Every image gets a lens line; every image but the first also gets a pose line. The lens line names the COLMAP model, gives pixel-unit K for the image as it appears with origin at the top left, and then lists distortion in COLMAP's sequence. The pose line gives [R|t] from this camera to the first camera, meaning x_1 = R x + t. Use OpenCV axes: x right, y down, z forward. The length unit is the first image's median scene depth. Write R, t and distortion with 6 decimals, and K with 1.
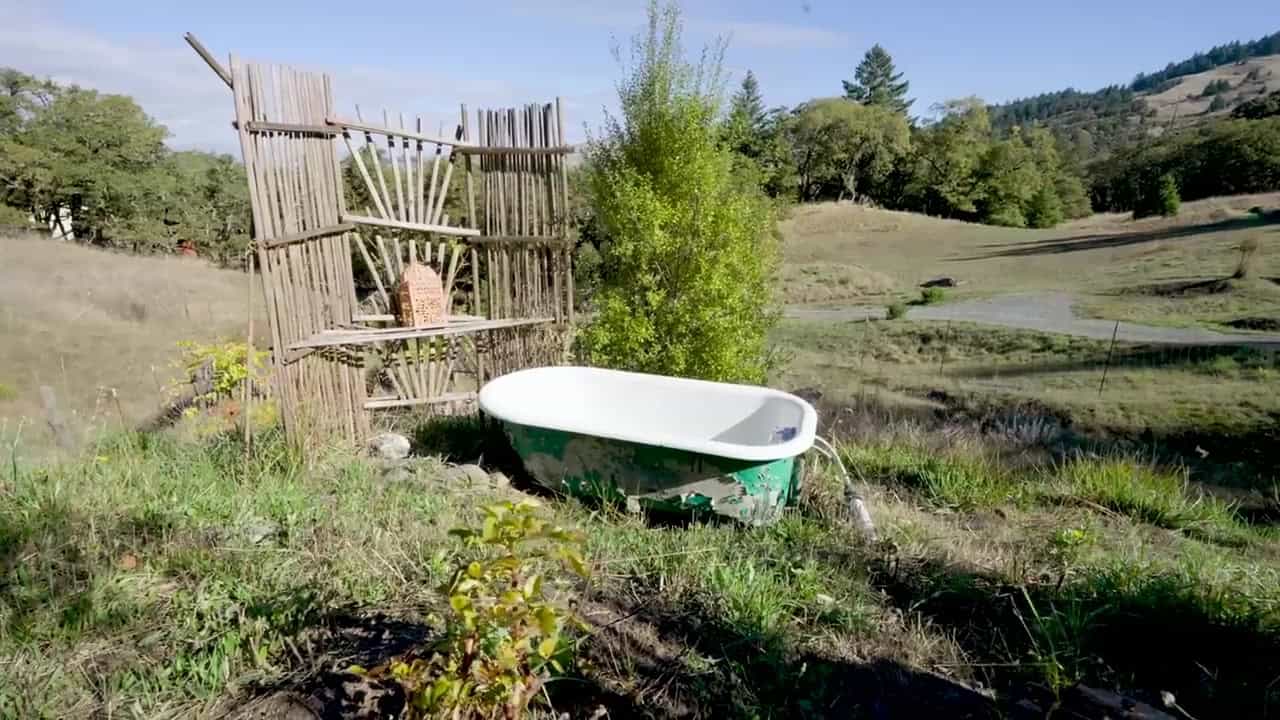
lens RADIAL K [[591.4, 0, 637.1], [0, 591.4, 360.3], [0, 0, 1]] dist [-0.001941, -0.000709]
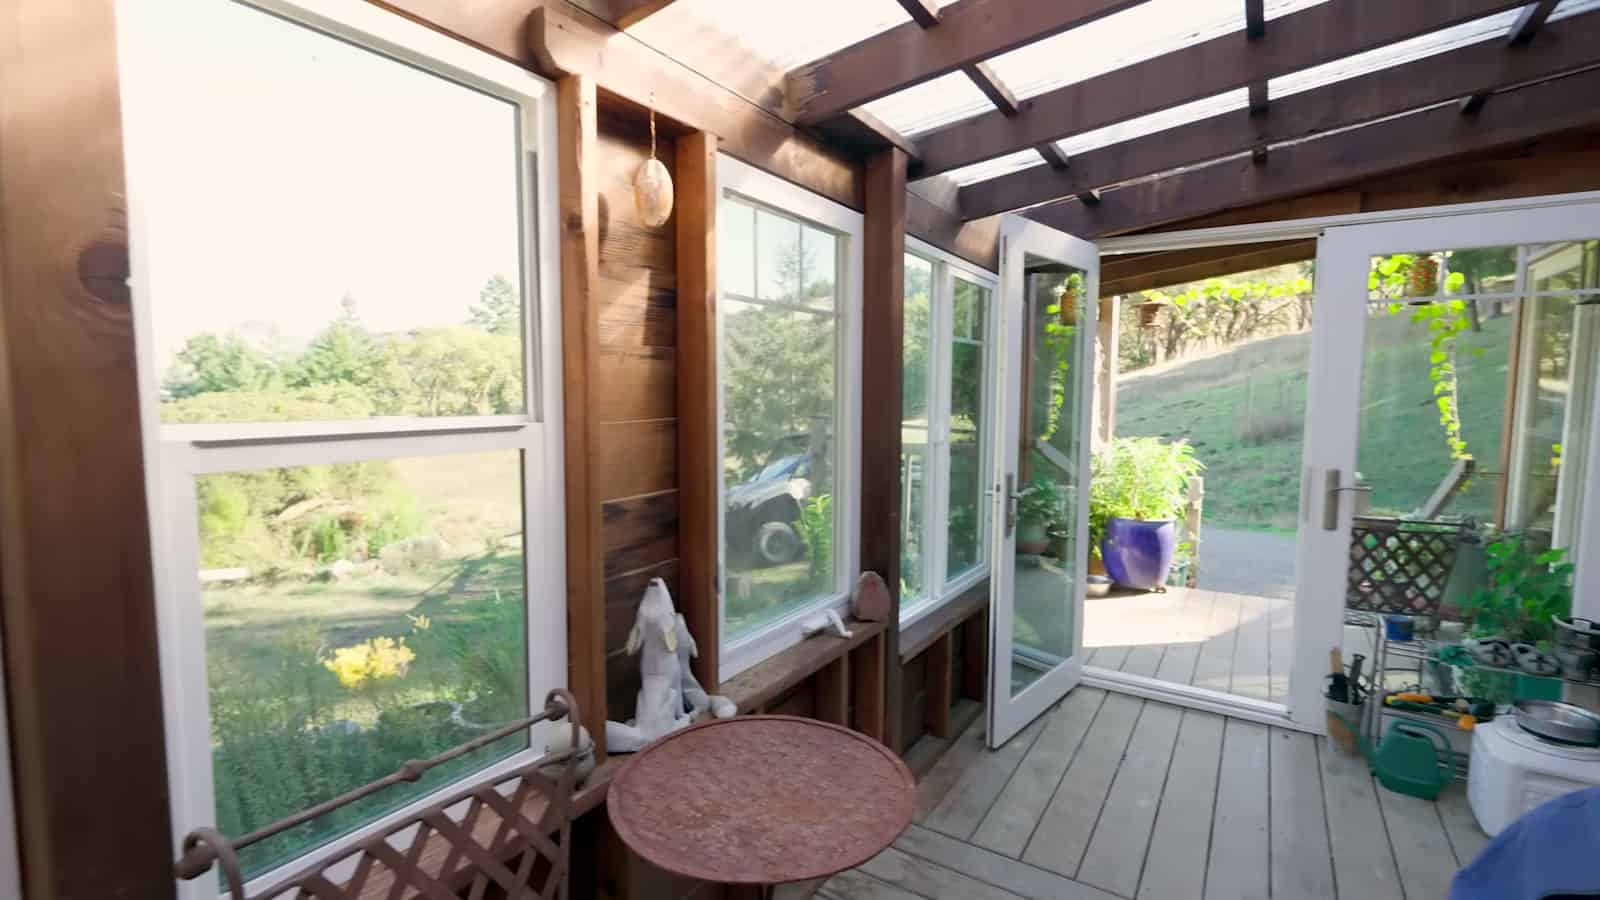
lens RADIAL K [[739.2, 0, 796.4], [0, 739.2, 450.4], [0, 0, 1]] dist [-0.001941, -0.000709]
pose [[0.769072, -0.053737, 0.636900, -0.003914], [0.190264, 0.970534, -0.147862, 0.023850], [-0.610187, 0.234896, 0.756634, -0.166705]]
